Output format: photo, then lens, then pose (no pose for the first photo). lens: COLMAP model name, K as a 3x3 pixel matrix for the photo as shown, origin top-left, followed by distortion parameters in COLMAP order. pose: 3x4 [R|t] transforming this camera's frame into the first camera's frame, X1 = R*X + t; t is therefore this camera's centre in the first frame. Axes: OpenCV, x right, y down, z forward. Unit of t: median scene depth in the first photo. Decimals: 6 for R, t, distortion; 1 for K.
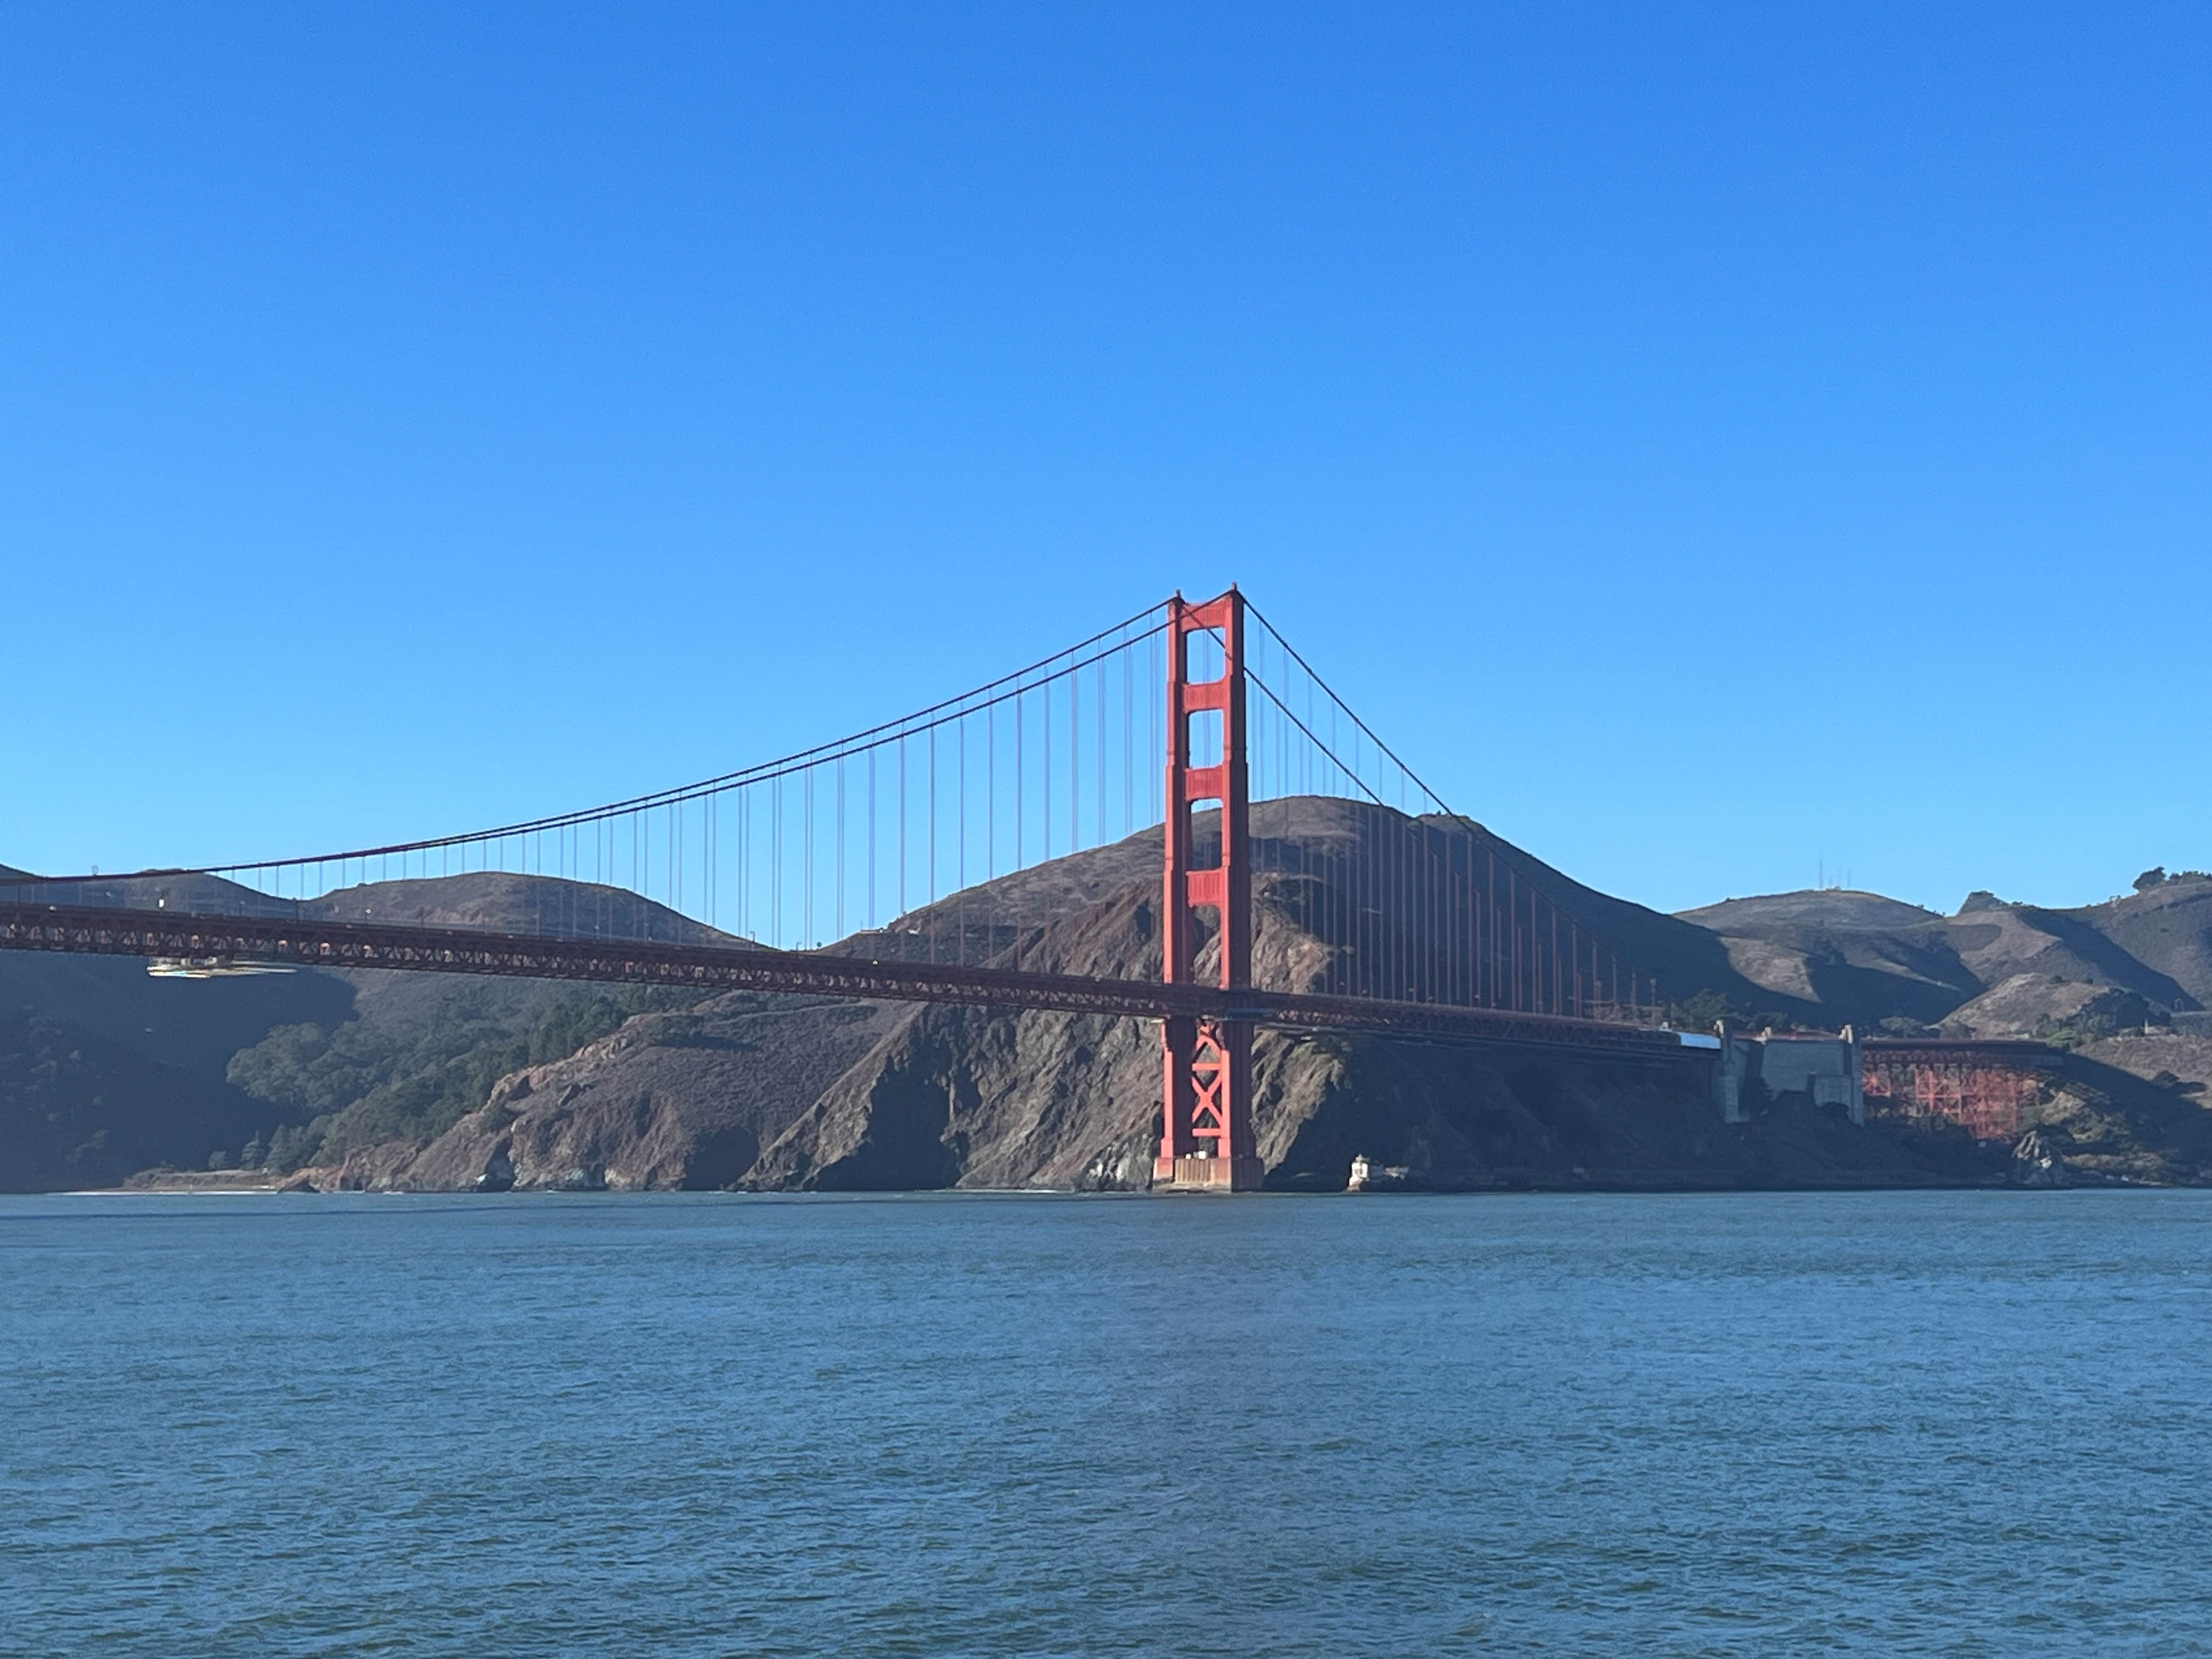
lens RADIAL K [[3881.0, 0, 1116.9], [0, 3881.0, 841.3], [0, 0, 1]] dist [0.207366, 0.000000]
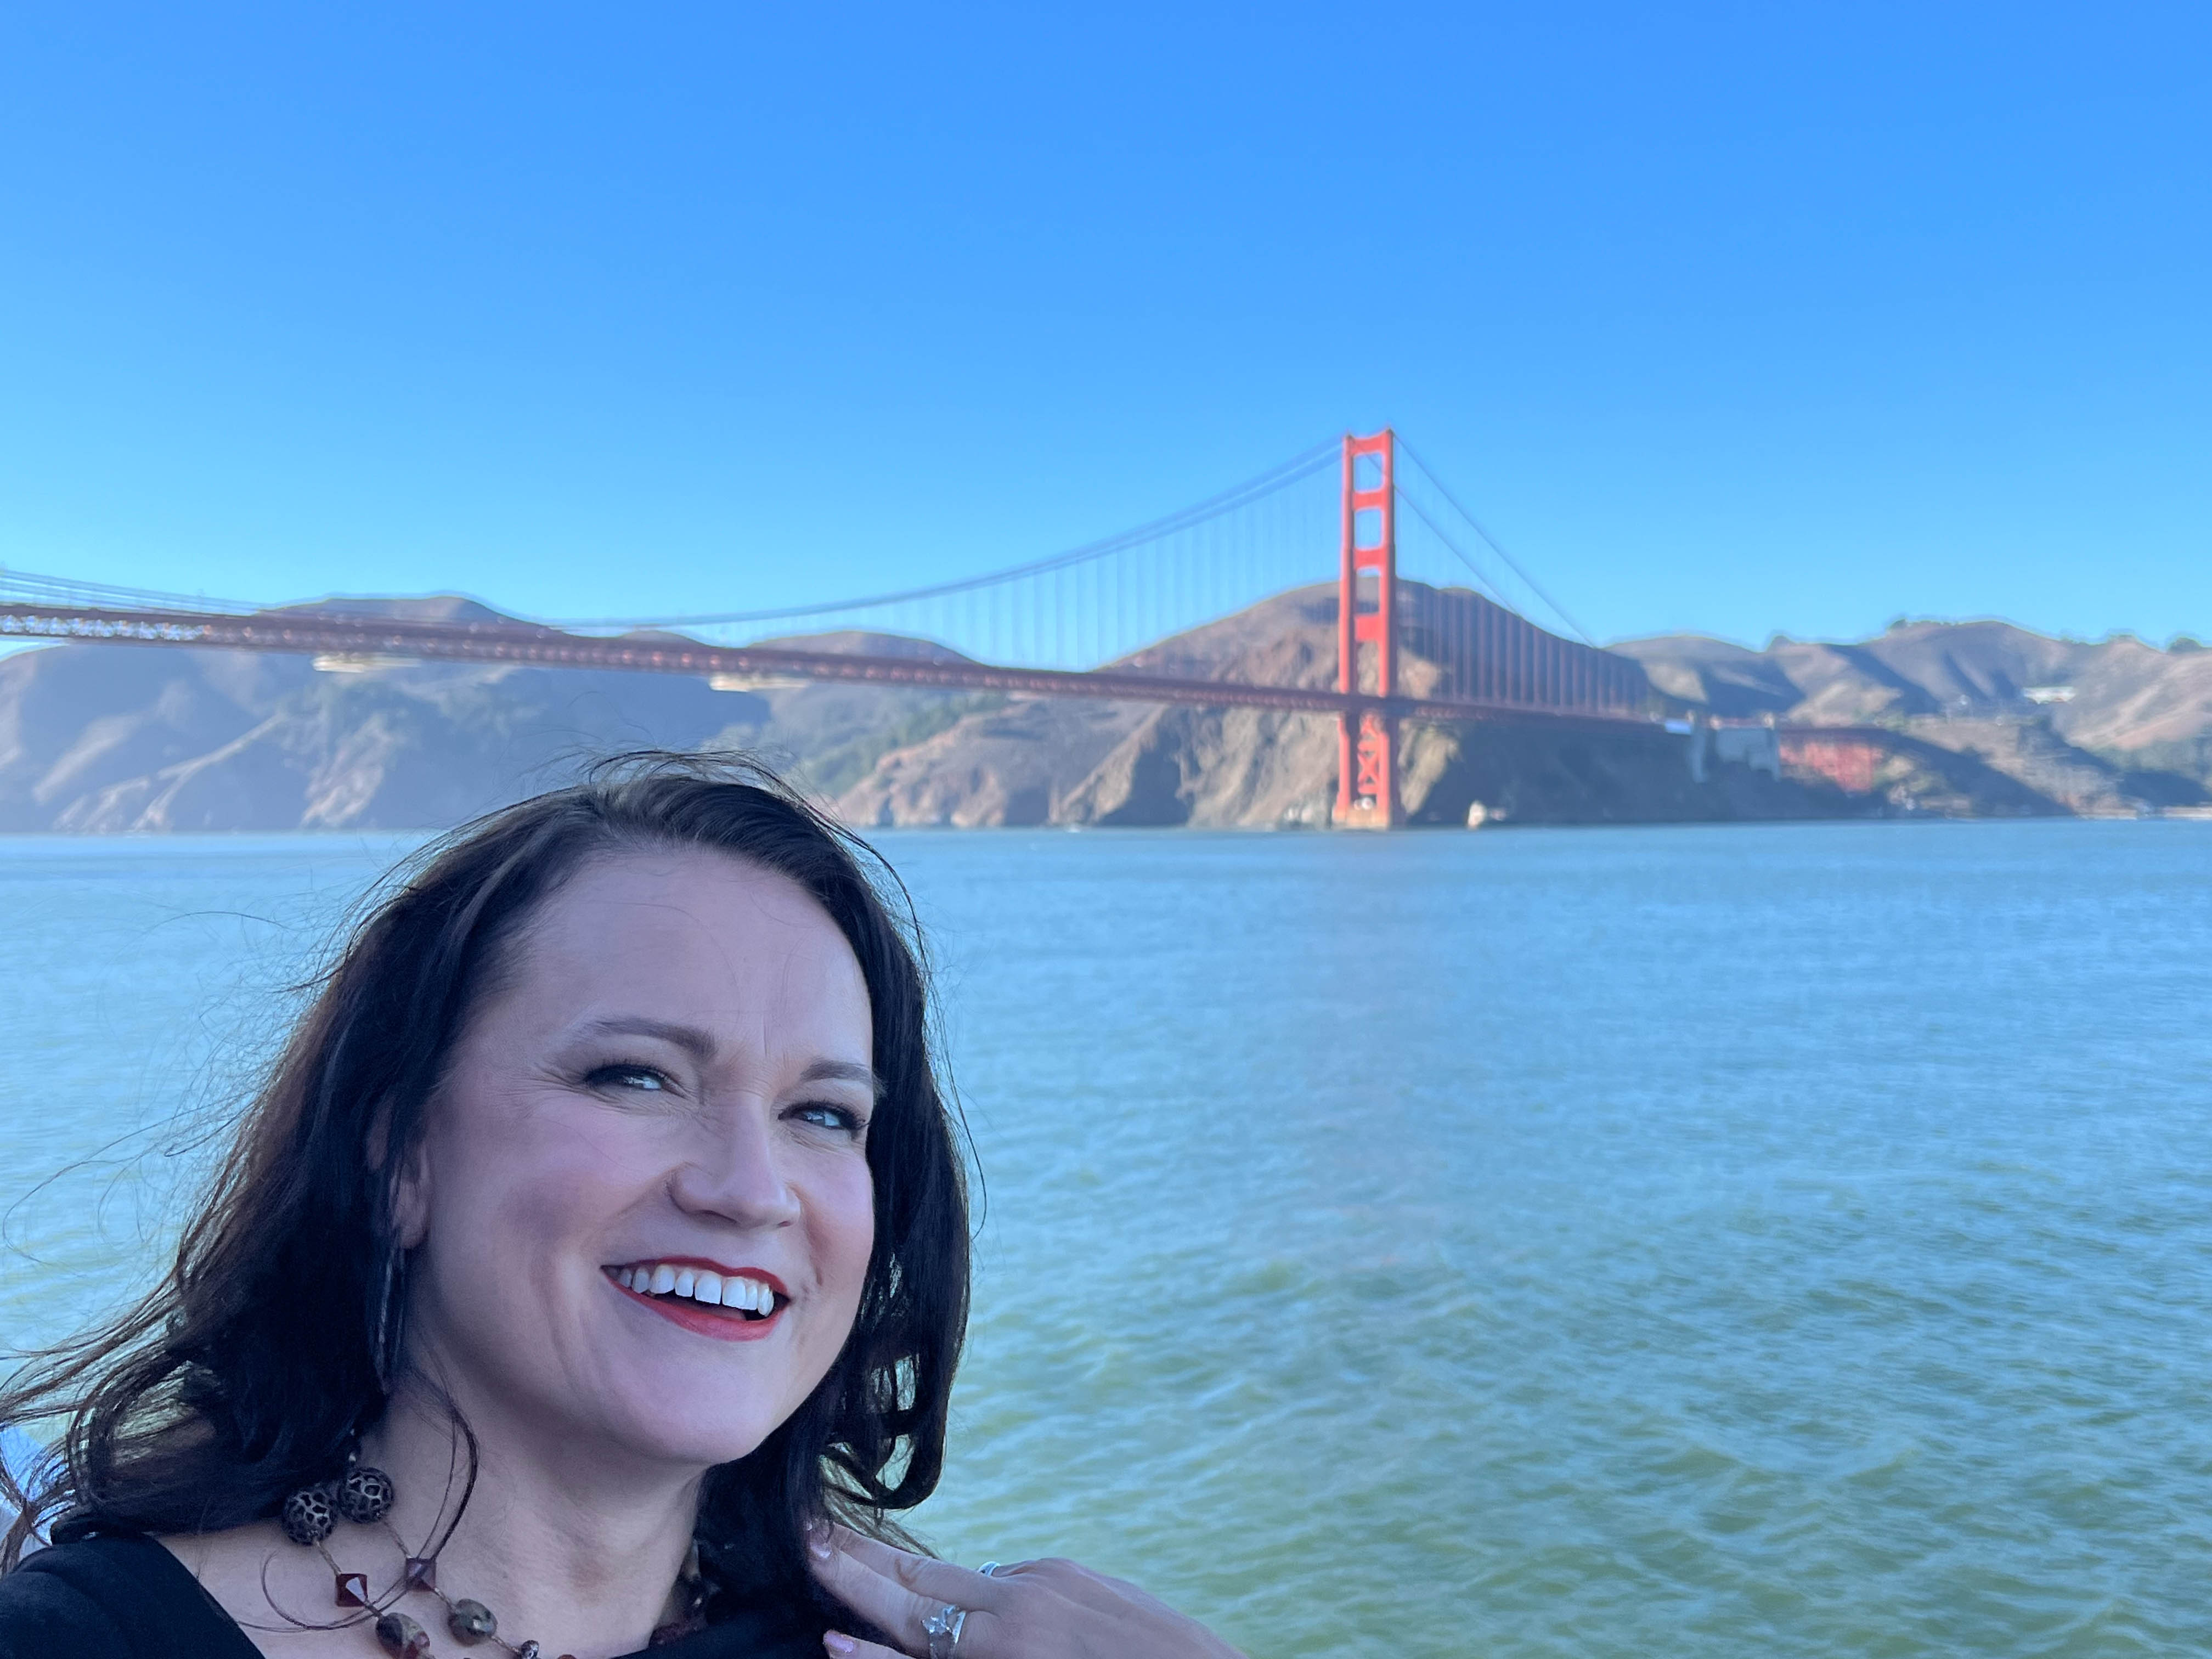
lens RADIAL K [[2371.6, 0, 1054.2], [0, 2371.6, 835.6], [0, 0, 1]] dist [0.065637, 0.000000]
pose [[0.998363, -0.004174, -0.057040, -0.040201], [0.009460, 0.995648, 0.092718, 0.004846], [0.056405, -0.093105, 0.994057, 0.058299]]
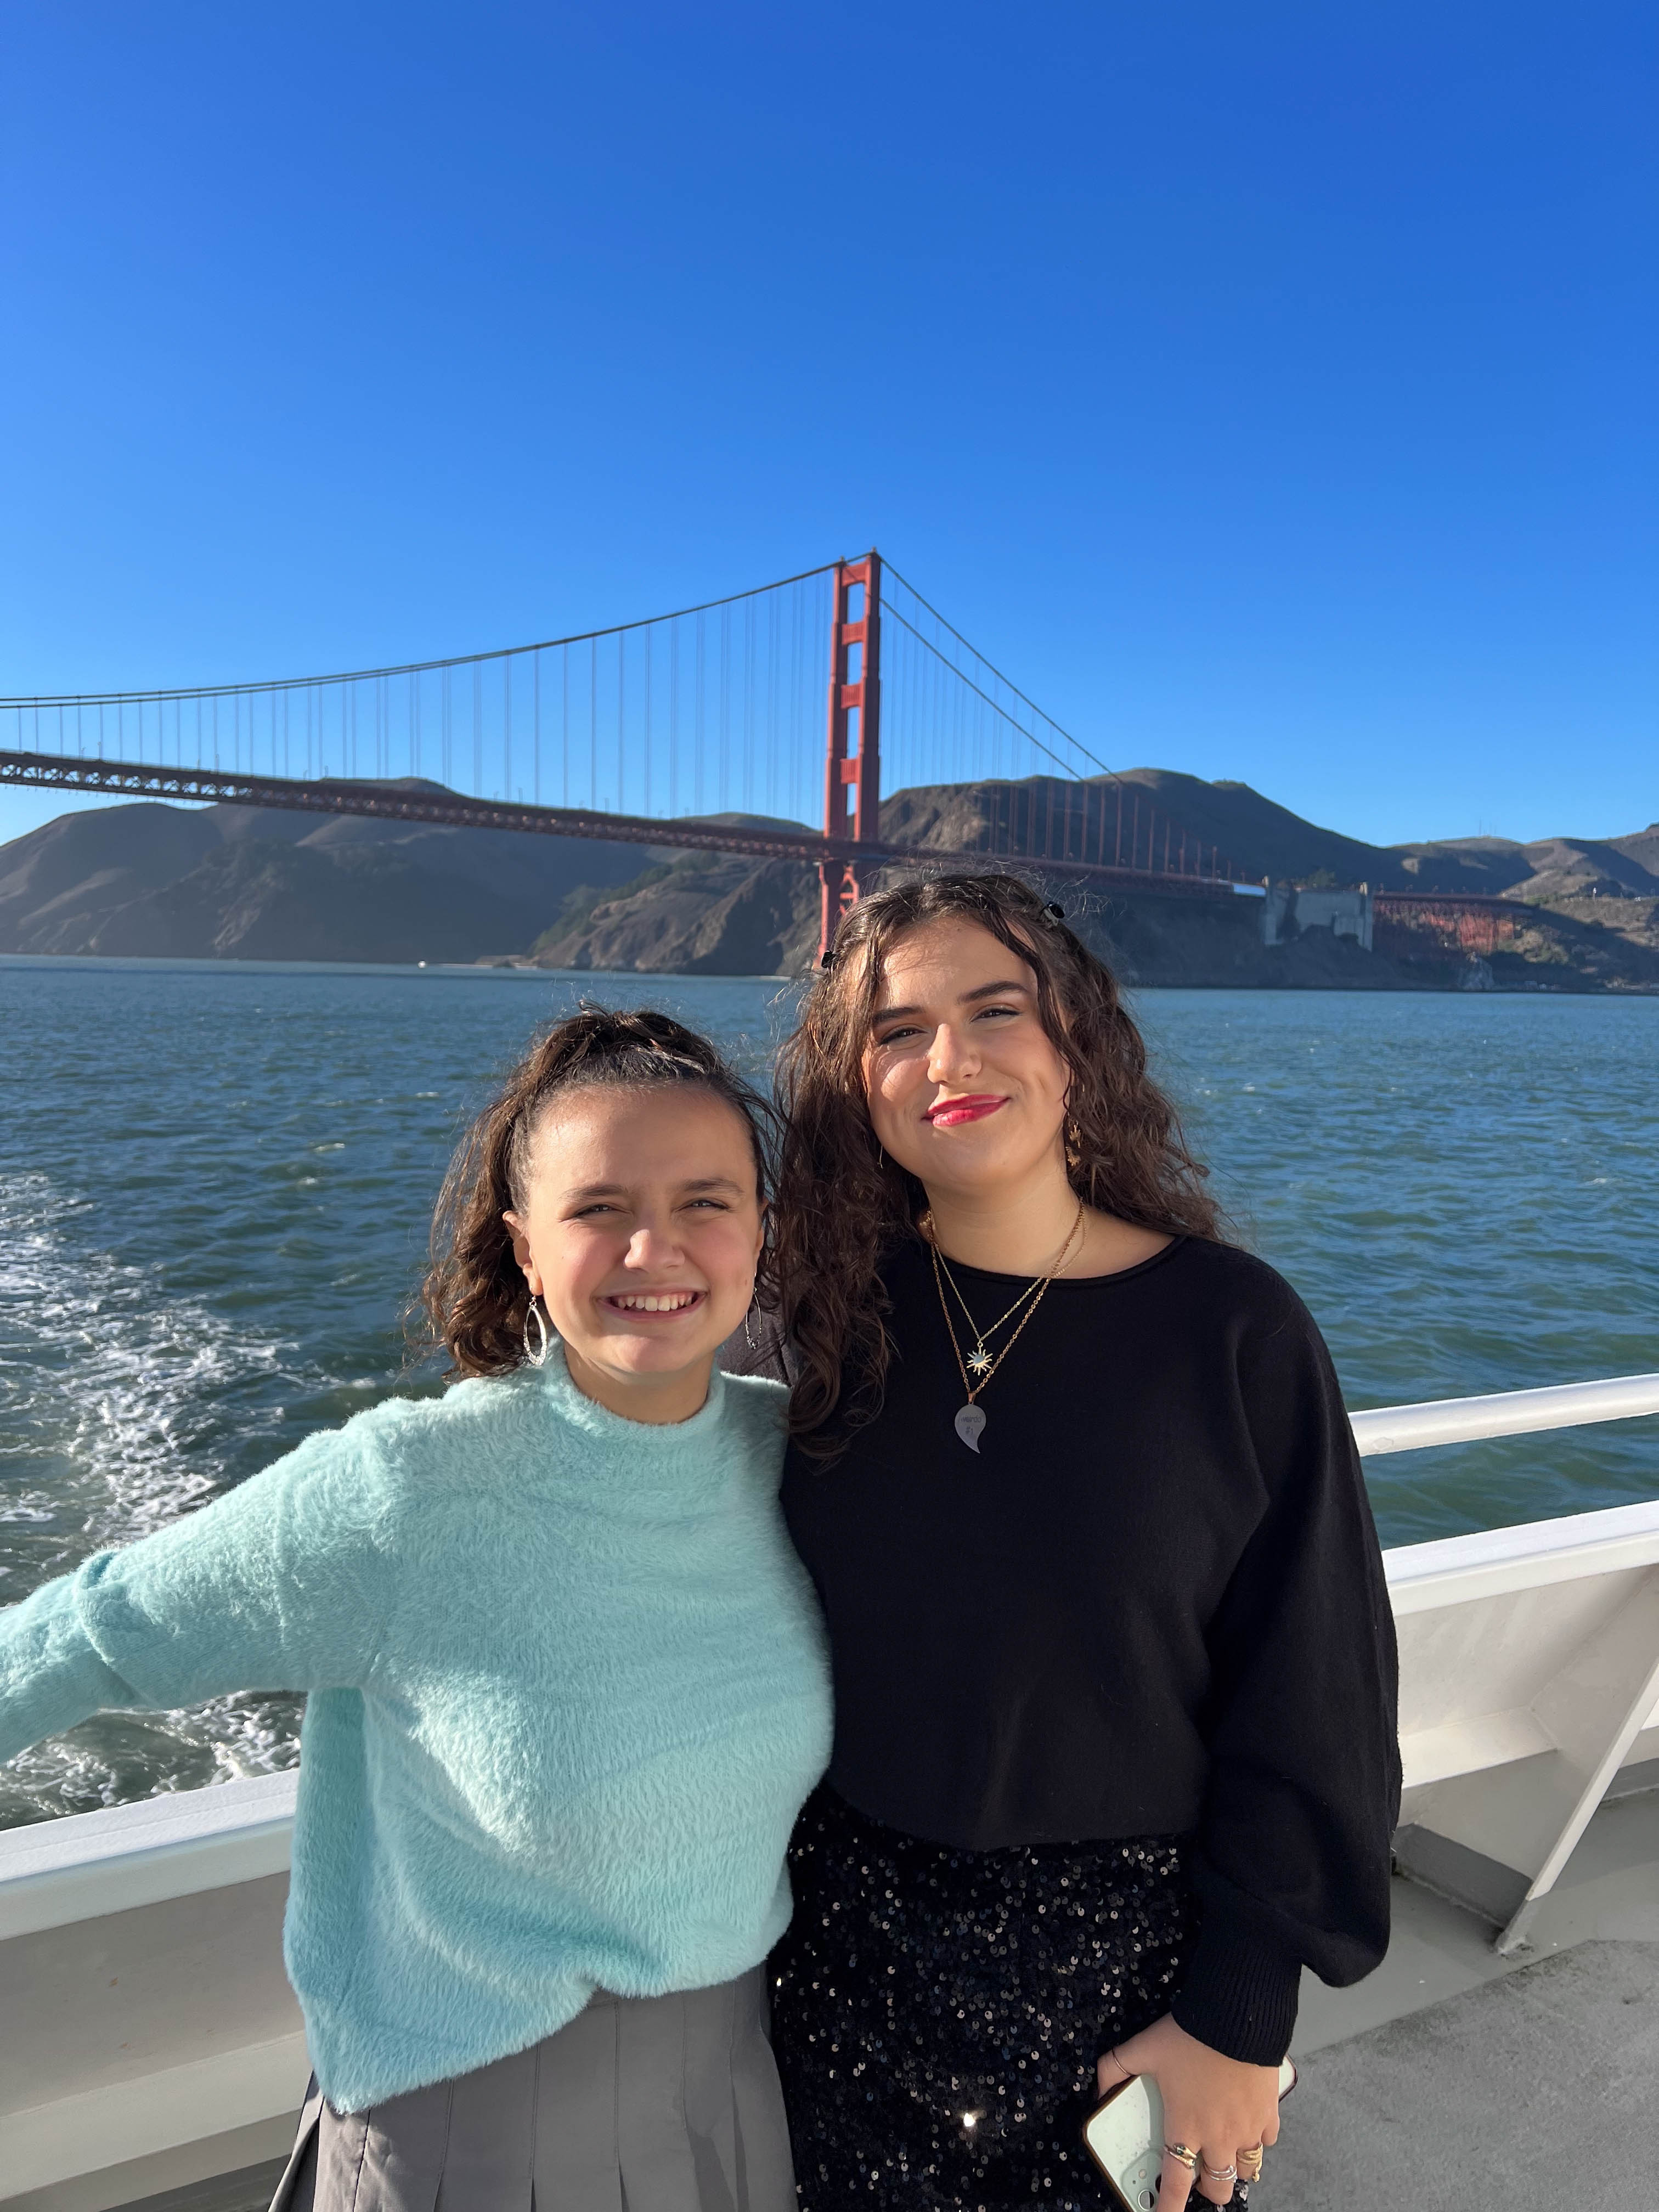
lens RADIAL K [[1625.4, 0, 822.4], [0, 1625.4, 1123.6], [0, 0, 1]] dist [0.036300, -0.012536]
pose [[0.974185, 0.048330, -0.220518, 0.130181], [-0.008681, 0.984112, 0.177334, 0.029256], [0.225585, -0.170842, 0.959127, 0.339373]]
